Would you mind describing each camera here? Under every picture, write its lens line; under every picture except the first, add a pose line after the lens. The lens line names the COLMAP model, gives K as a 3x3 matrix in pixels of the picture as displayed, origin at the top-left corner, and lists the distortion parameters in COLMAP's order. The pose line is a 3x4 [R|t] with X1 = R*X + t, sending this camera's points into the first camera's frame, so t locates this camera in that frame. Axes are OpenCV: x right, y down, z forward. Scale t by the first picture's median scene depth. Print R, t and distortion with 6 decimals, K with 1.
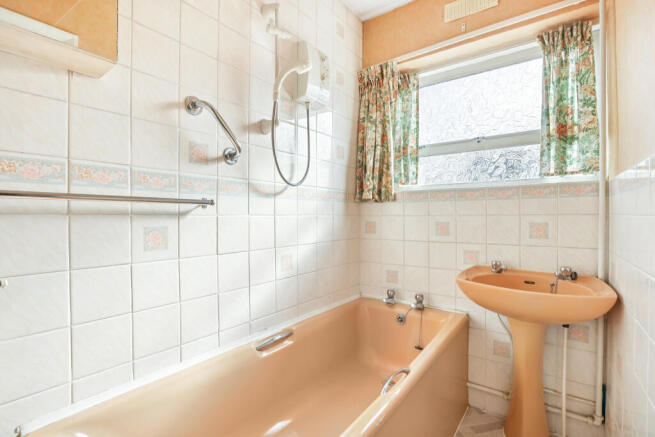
lens RADIAL K [[302.2, 0, 324.1], [0, 302.2, 214.9], [0, 0, 1]] dist [-0.046230, 0.018564]
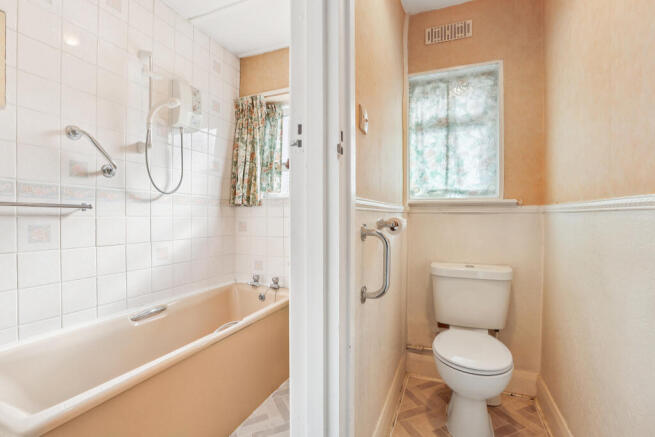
lens RADIAL K [[308.8, 0, 327.5], [0, 308.8, 218.5], [0, 0, 1]] dist [-0.049929, 0.018998]
pose [[0.973039, 0.002980, 0.230621, 0.220778], [-0.004727, 0.999964, 0.007025, -0.002687], [-0.230592, -0.007926, 0.973018, -0.349045]]
